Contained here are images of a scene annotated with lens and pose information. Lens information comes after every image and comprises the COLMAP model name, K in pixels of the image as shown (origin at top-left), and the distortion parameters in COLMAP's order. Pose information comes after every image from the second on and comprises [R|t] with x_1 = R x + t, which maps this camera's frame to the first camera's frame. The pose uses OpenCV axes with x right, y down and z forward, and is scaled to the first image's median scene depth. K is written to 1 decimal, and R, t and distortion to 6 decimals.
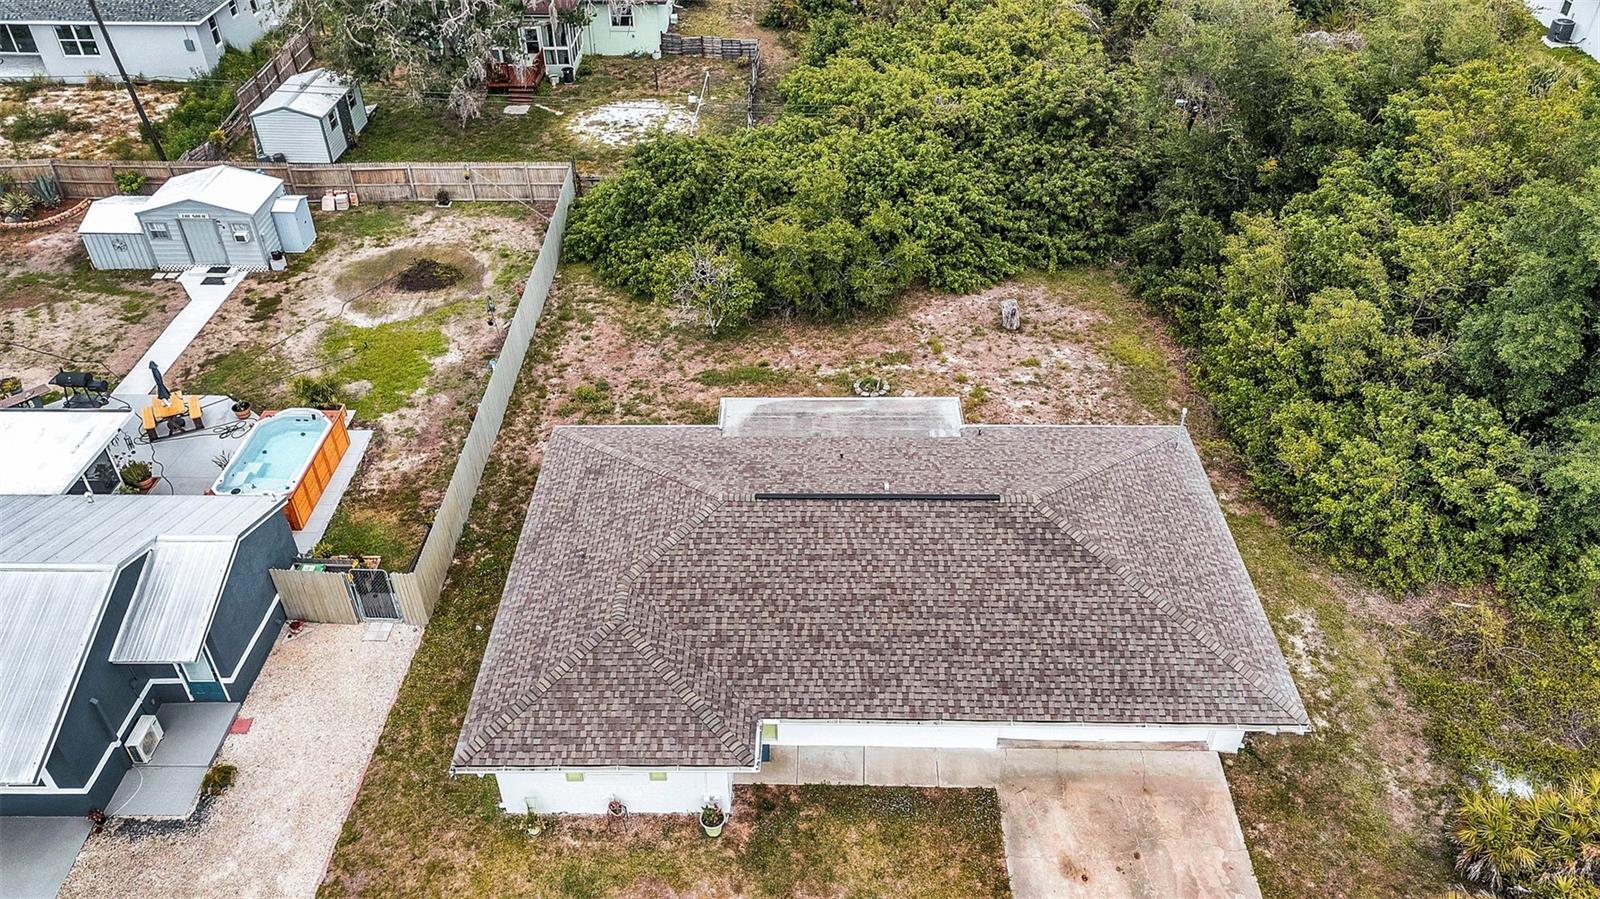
lens RADIAL K [[1166.7, 0, 798.9], [0, 1166.7, 450.1], [0, 0, 1]] dist [0.076961, -0.067756]
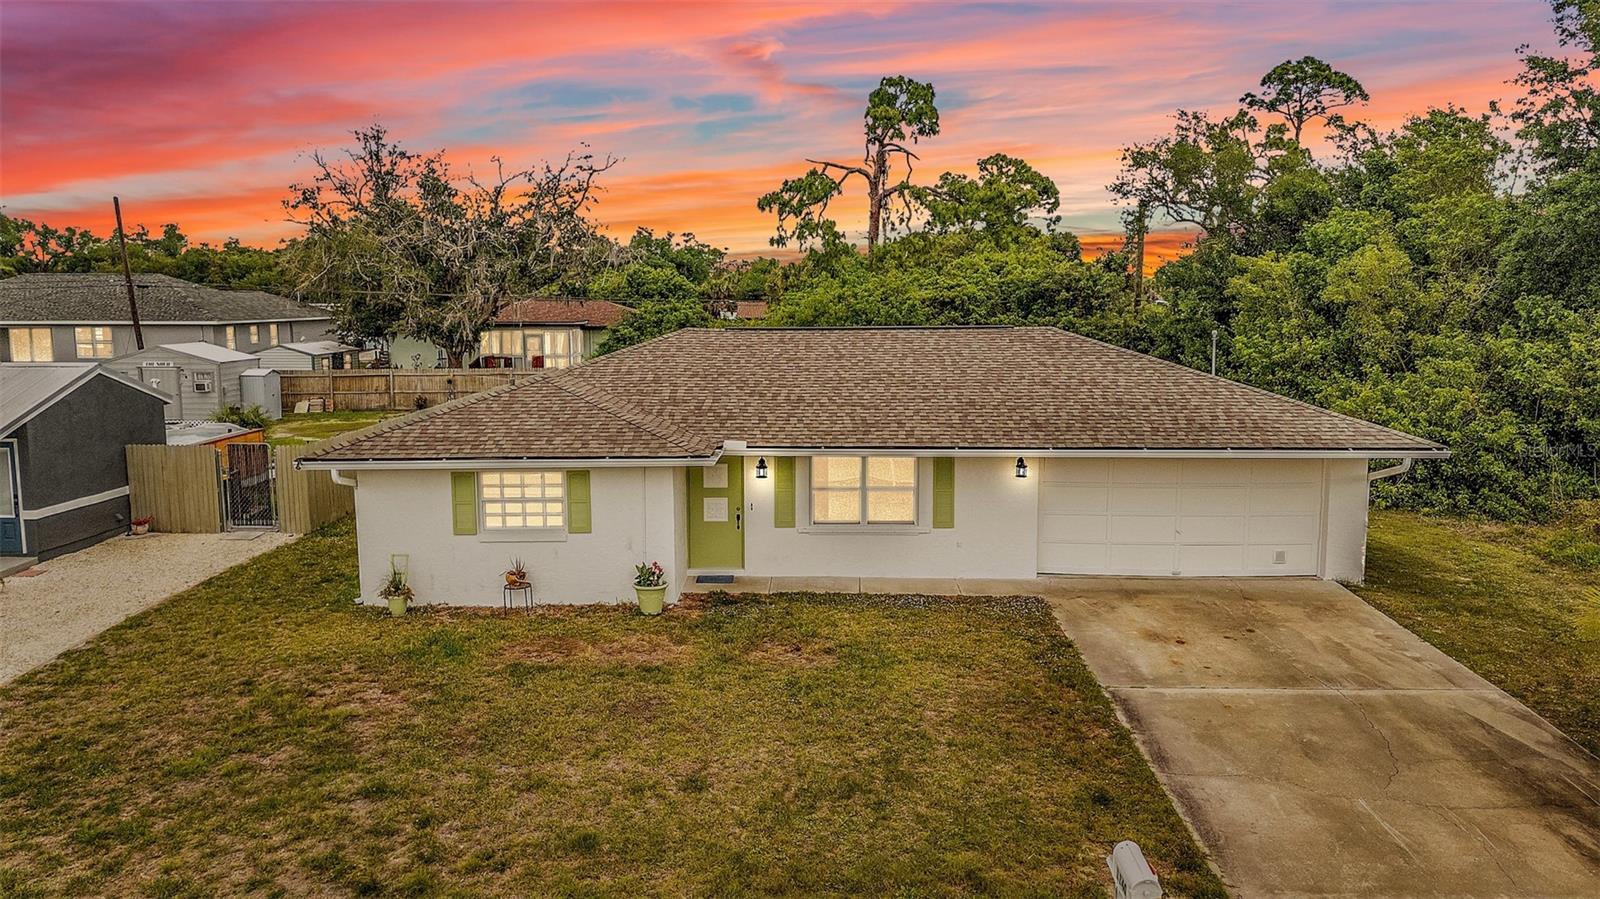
lens RADIAL K [[1166.7, 0, 801.3], [0, 1166.7, 454.3], [0, 0, 1]] dist [0.076961, -0.067756]
pose [[0.999989, 0.000900, 0.004614, 0.009803], [0.001512, 0.867753, -0.496994, 0.378819], [-0.004451, 0.496995, 0.867742, 0.214306]]
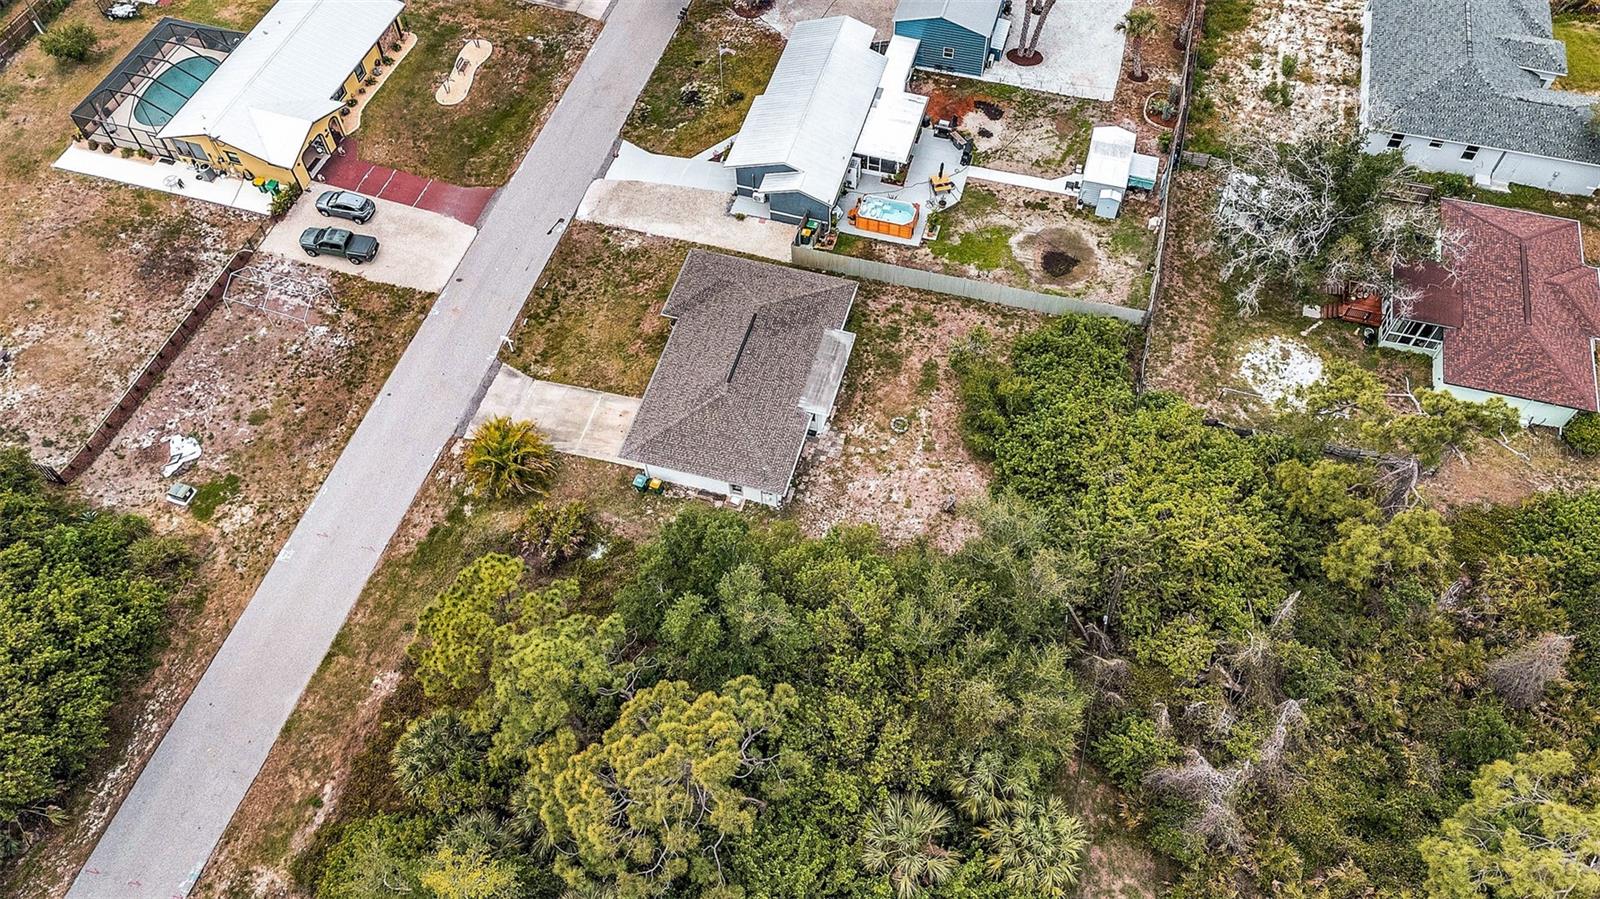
lens RADIAL K [[1166.7, 0, 803.8], [0, 1166.7, 453.6], [0, 0, 1]] dist [0.076961, -0.067756]
pose [[-0.260442, 0.803331, -0.535564, 1.135793], [-0.575874, 0.315981, 0.754006, -1.355406], [0.774945, 0.504792, 0.380323, 0.158575]]
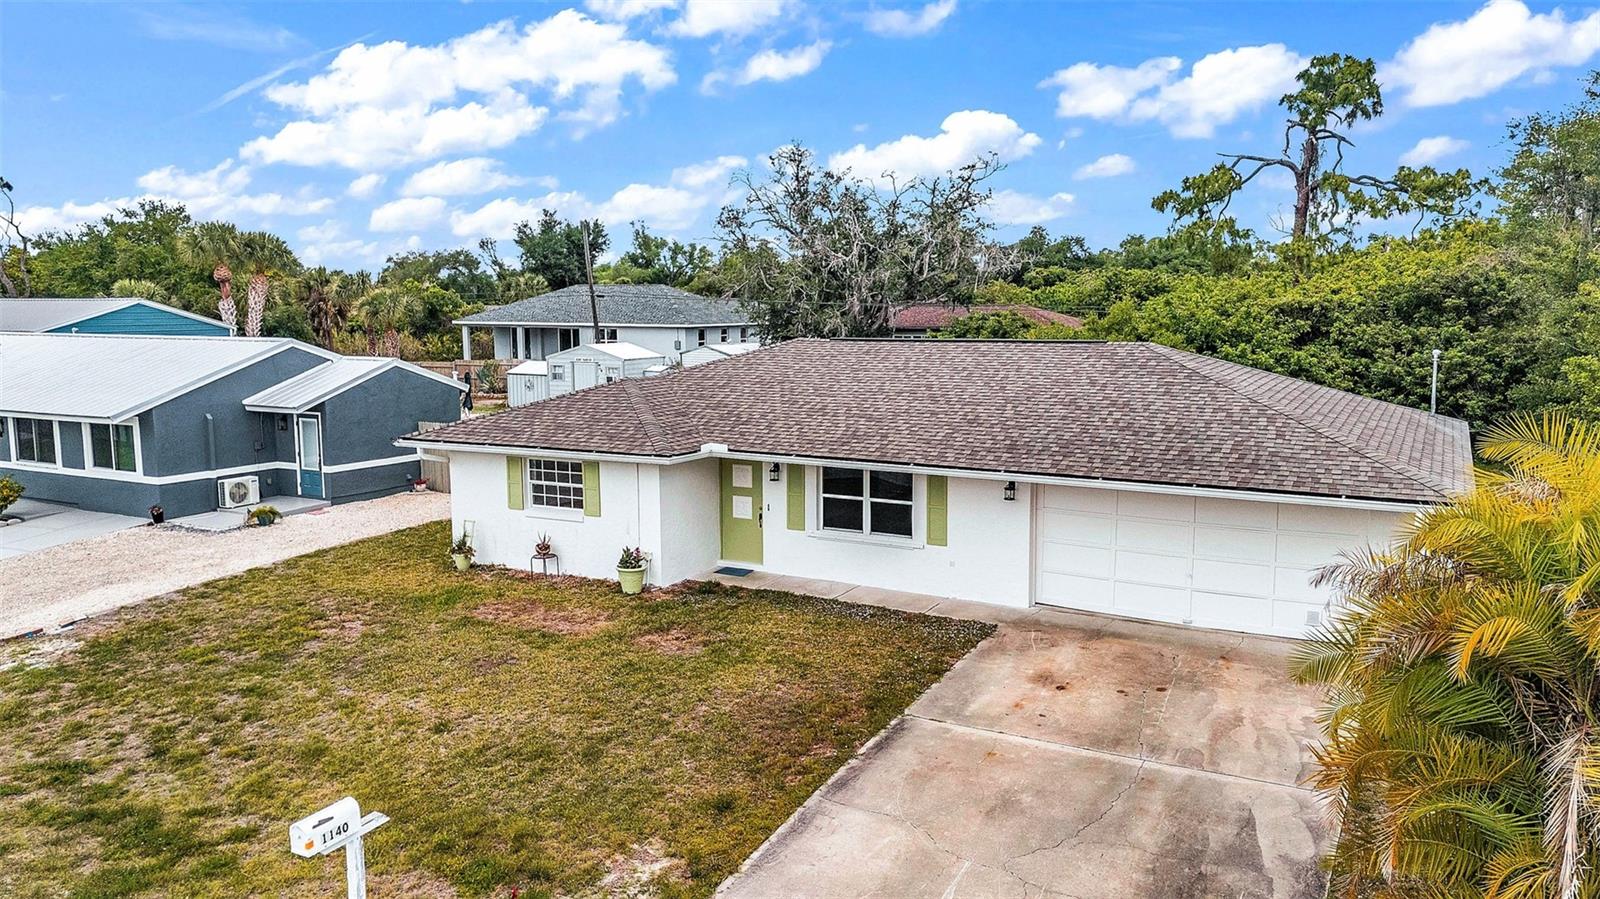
lens RADIAL K [[1166.7, 0, 803.1], [0, 1166.7, 452.1], [0, 0, 1]] dist [0.076961, -0.067756]
pose [[0.884712, 0.062233, -0.461966, 0.251536], [-0.284620, 0.856977, -0.429629, 0.351936], [0.369157, 0.511583, 0.775891, 0.239910]]
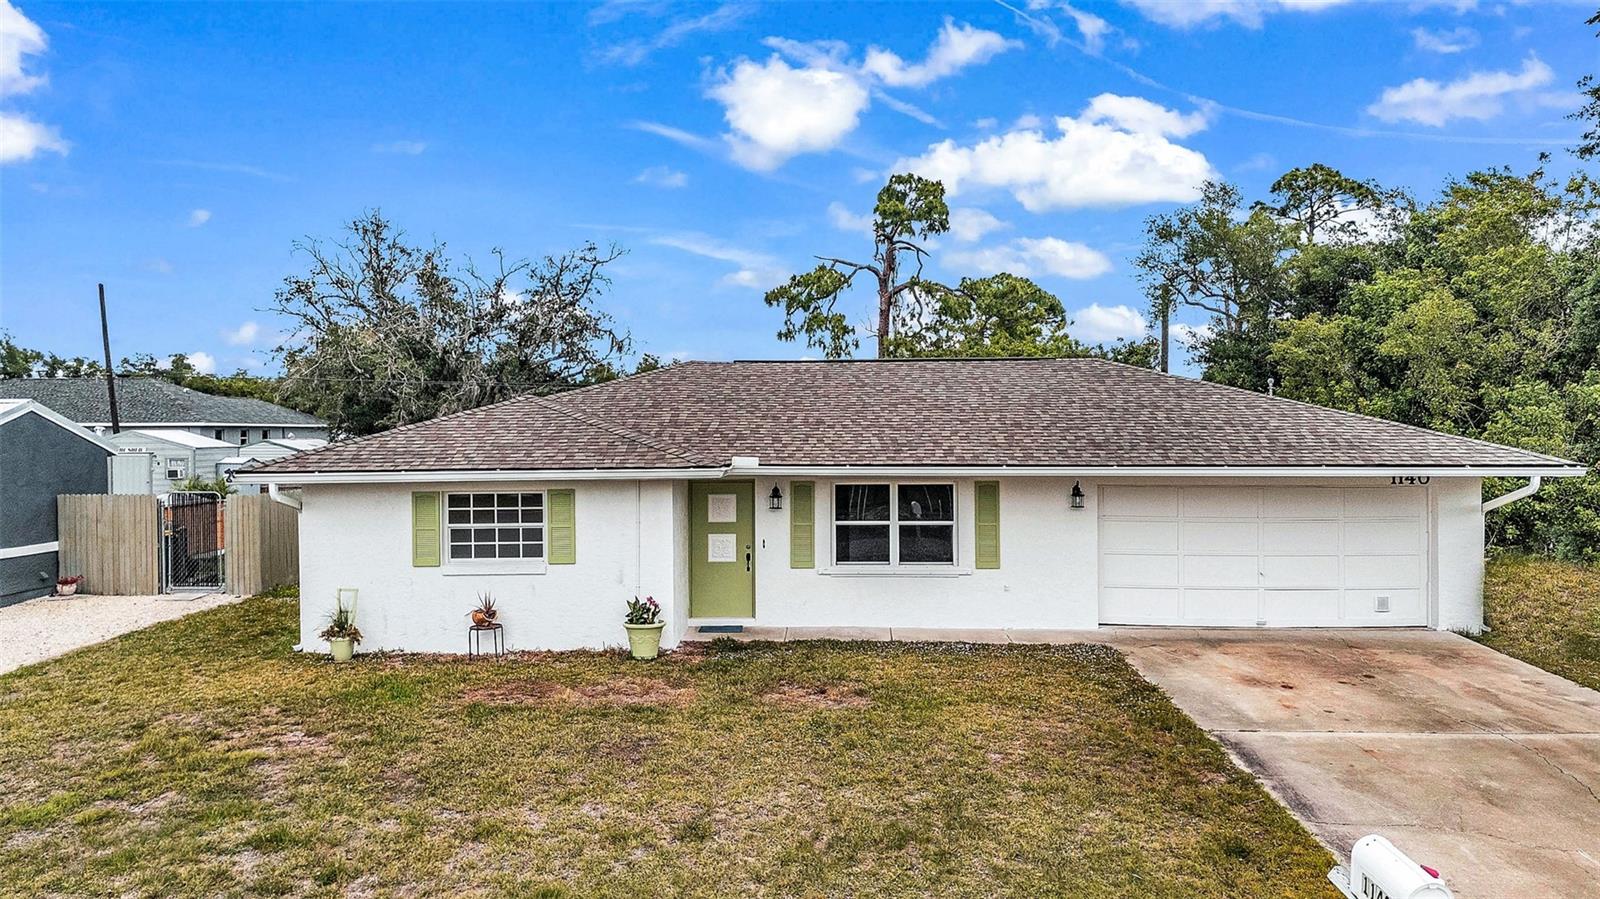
lens RADIAL K [[1166.7, 0, 802.0], [0, 1166.7, 453.7], [0, 0, 1]] dist [0.076961, -0.067756]
pose [[0.999998, -0.000741, 0.001915, 0.004004], [0.001735, 0.803640, -0.595113, 0.379406], [-0.001098, 0.595115, 0.803640, 0.294445]]
